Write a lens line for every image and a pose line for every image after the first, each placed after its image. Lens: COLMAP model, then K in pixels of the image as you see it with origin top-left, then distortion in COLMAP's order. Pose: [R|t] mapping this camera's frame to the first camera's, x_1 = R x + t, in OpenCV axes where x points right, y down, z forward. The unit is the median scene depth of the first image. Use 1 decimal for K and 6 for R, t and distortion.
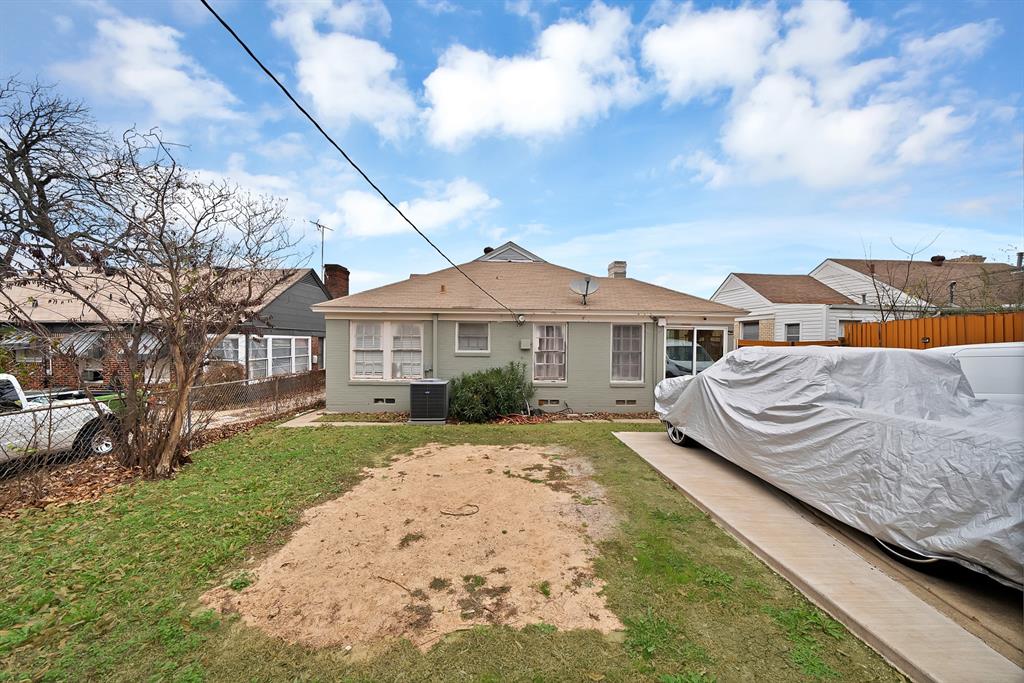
lens RADIAL K [[364.0, 0, 505.6], [0, 364.0, 345.4], [0, 0, 1]] dist [-0.026425, 0.000186]
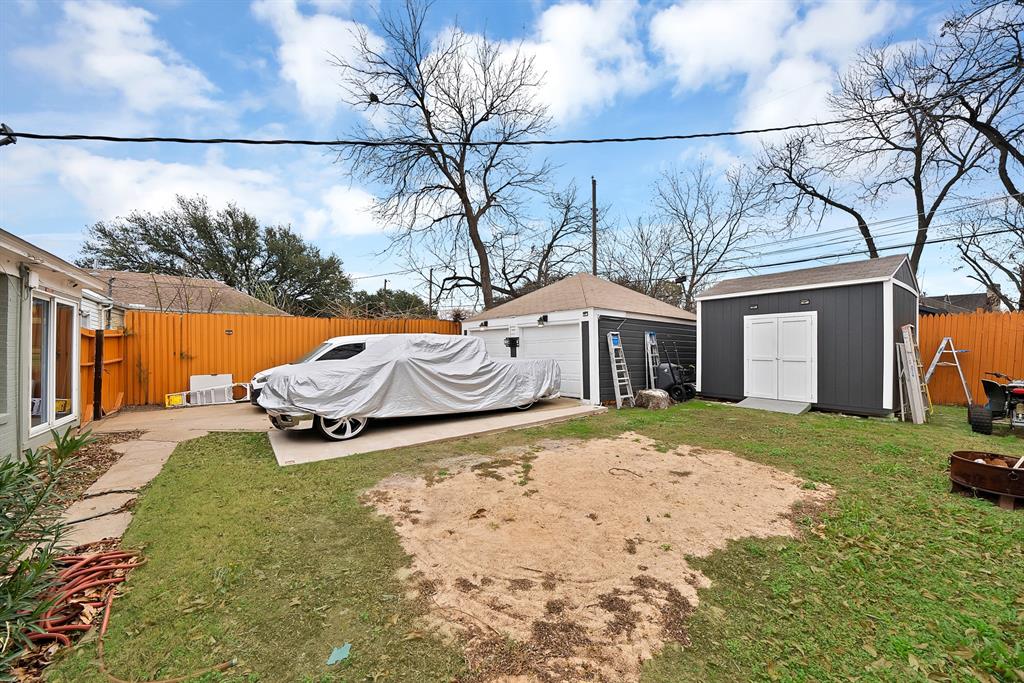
lens RADIAL K [[364.0, 0, 505.6], [0, 364.0, 345.4], [0, 0, 1]] dist [-0.026425, 0.000186]
pose [[-0.579955, -0.002666, 0.814644, -0.651818], [0.001164, 0.999991, 0.004101, 0.039883], [-0.814647, 0.003326, -0.579947, 1.541295]]
